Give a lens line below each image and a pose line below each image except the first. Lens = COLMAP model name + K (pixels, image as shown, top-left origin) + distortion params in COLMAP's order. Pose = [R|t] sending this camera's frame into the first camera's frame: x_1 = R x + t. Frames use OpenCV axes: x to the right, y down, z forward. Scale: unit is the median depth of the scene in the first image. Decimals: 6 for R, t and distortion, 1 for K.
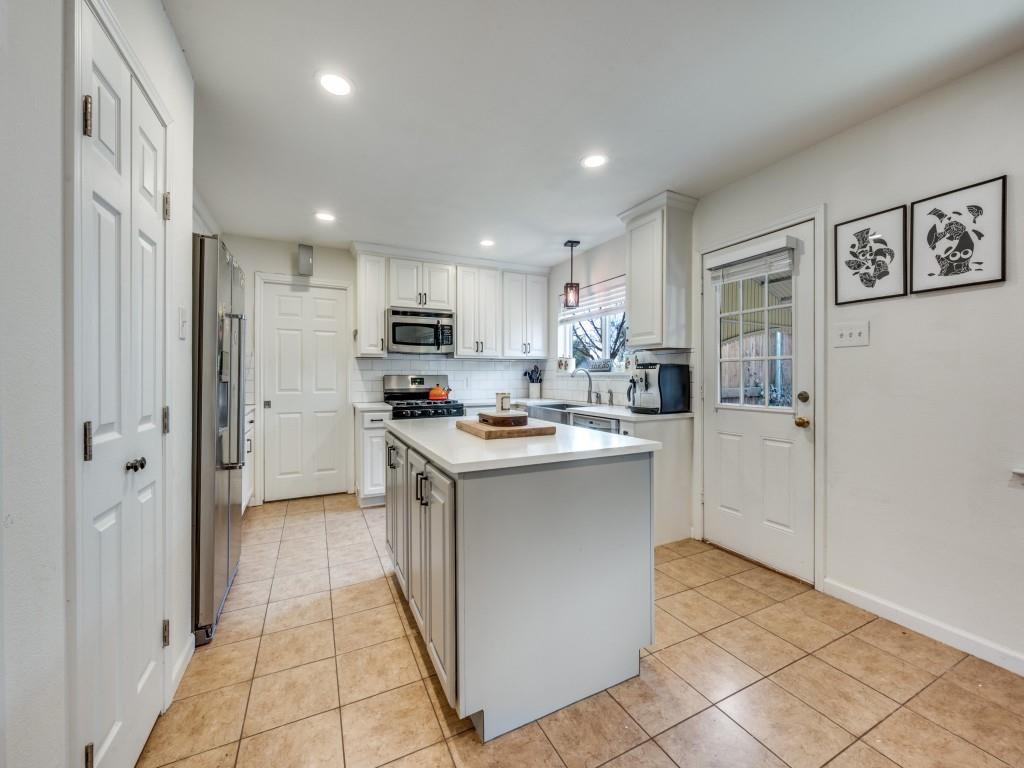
lens RADIAL K [[405.5, 0, 520.7], [0, 405.5, 378.3], [0, 0, 1]] dist [-0.001705, 0.000631]
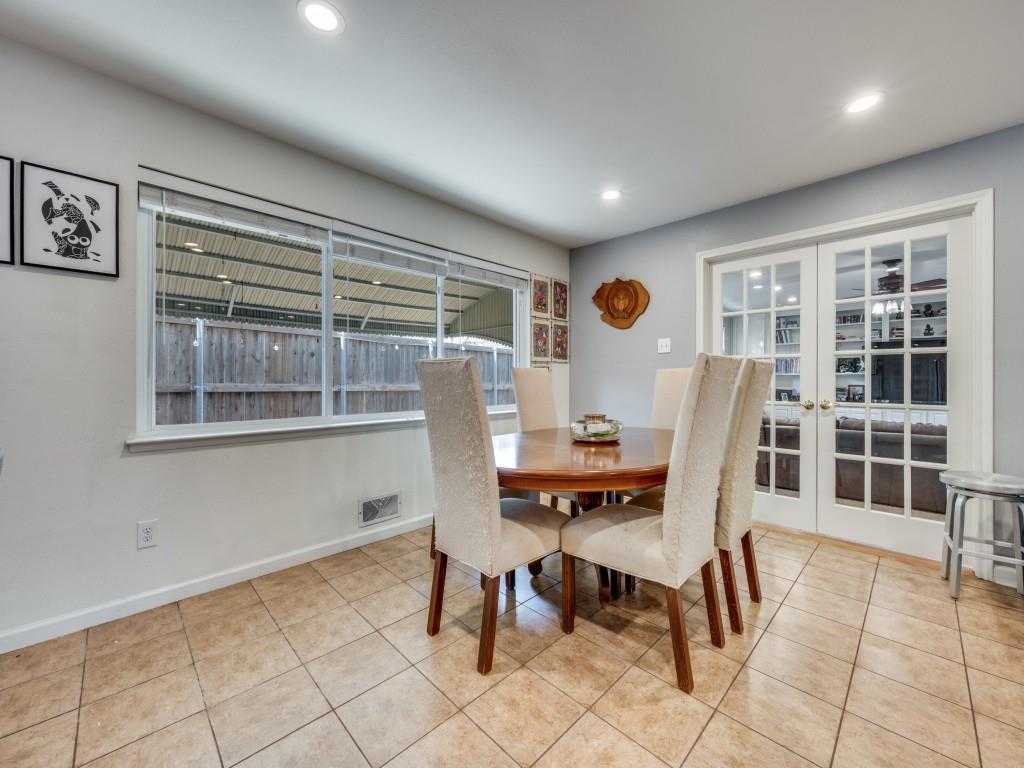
lens RADIAL K [[405.5, 0, 509.5], [0, 405.5, 377.2], [0, 0, 1]] dist [-0.001705, 0.000631]
pose [[-0.296822, 0.000830, 0.954932, -0.183622], [-0.000320, 0.999999, -0.000969, 0.034803], [-0.954933, -0.000593, -0.296822, 0.249575]]
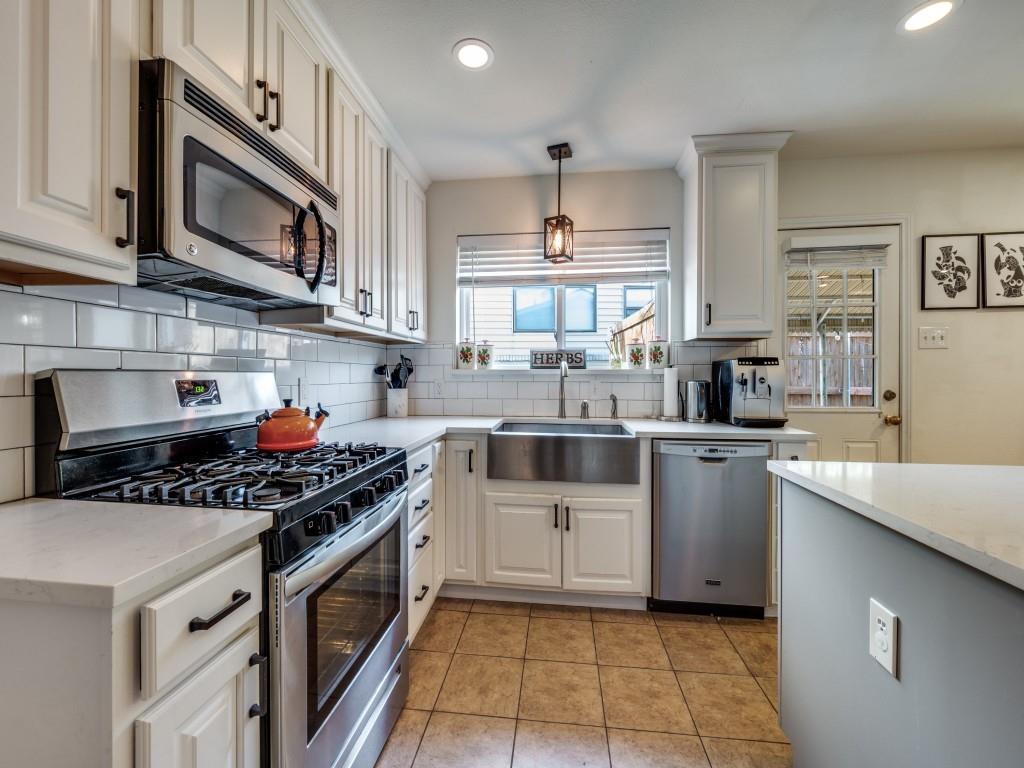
lens RADIAL K [[405.5, 0, 514.7], [0, 405.5, 378.8], [0, 0, 1]] dist [-0.001705, 0.000631]
pose [[0.551078, -0.005654, 0.834435, -0.827492], [0.004619, 0.999982, 0.003725, -0.005824], [-0.834441, 0.001801, 0.551094, 1.494611]]
